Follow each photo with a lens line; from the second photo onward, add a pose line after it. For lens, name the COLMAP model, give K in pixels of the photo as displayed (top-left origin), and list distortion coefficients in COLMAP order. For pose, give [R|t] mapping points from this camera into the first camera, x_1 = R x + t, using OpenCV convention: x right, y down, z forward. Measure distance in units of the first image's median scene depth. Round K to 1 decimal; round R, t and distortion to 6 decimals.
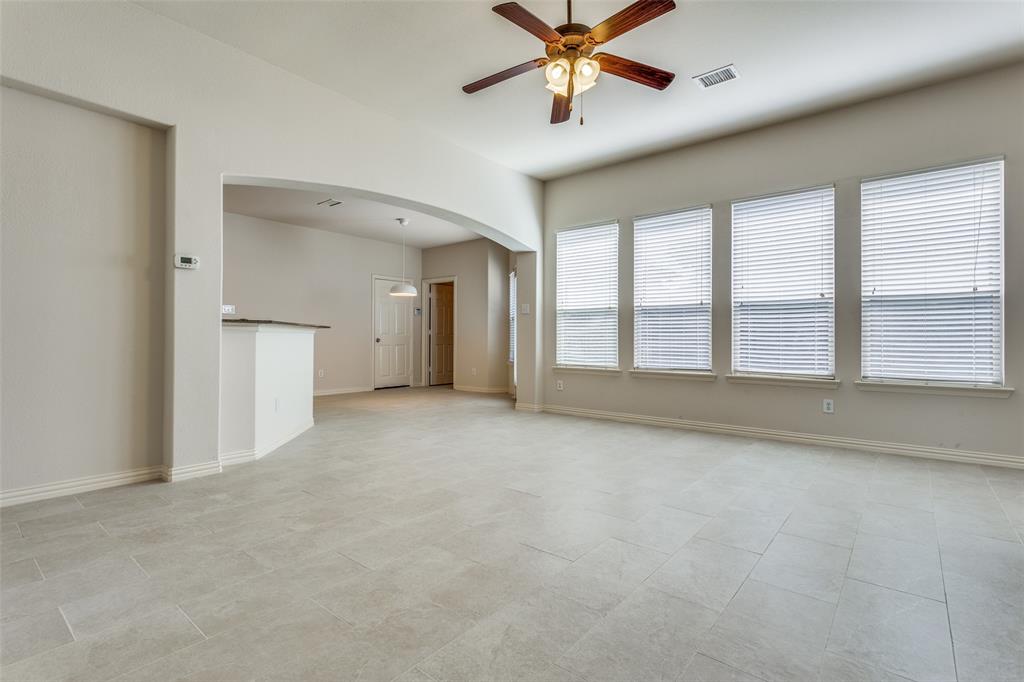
lens RADIAL K [[487.9, 0, 508.5], [0, 487.9, 336.0], [0, 0, 1]] dist [-0.006031, 0.002782]
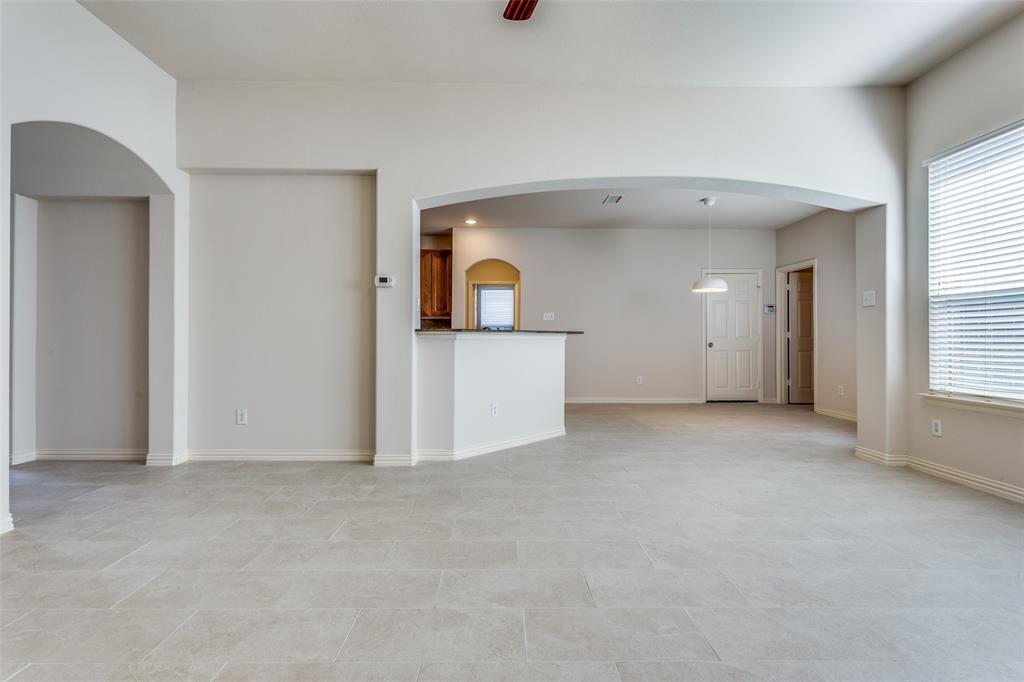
lens RADIAL K [[487.9, 0, 503.0], [0, 487.9, 336.2], [0, 0, 1]] dist [-0.006031, 0.002782]
pose [[0.642081, -0.006883, -0.766606, 0.353646], [0.004899, 0.999976, -0.004876, -0.009711], [0.766621, -0.000625, 0.642099, 0.385470]]
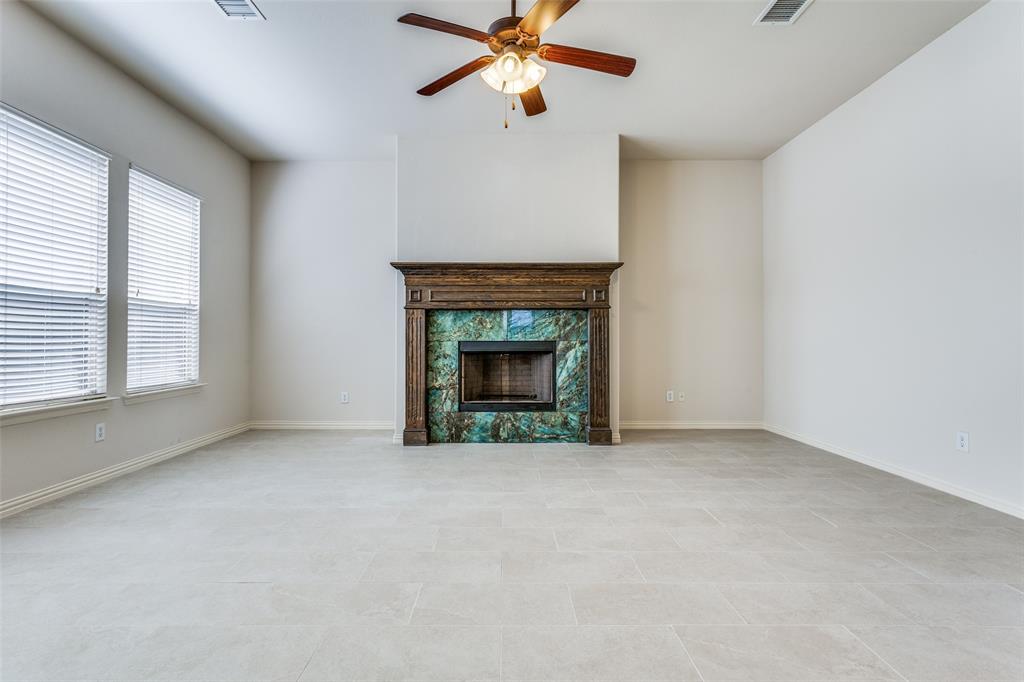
lens RADIAL K [[487.9, 0, 499.0], [0, 487.9, 341.1], [0, 0, 1]] dist [-0.006031, 0.002782]
pose [[-0.627979, -0.007943, 0.778190, -0.411541], [-0.004725, 0.999968, 0.006393, -0.012605], [-0.778216, 0.000338, -0.627996, 1.132599]]
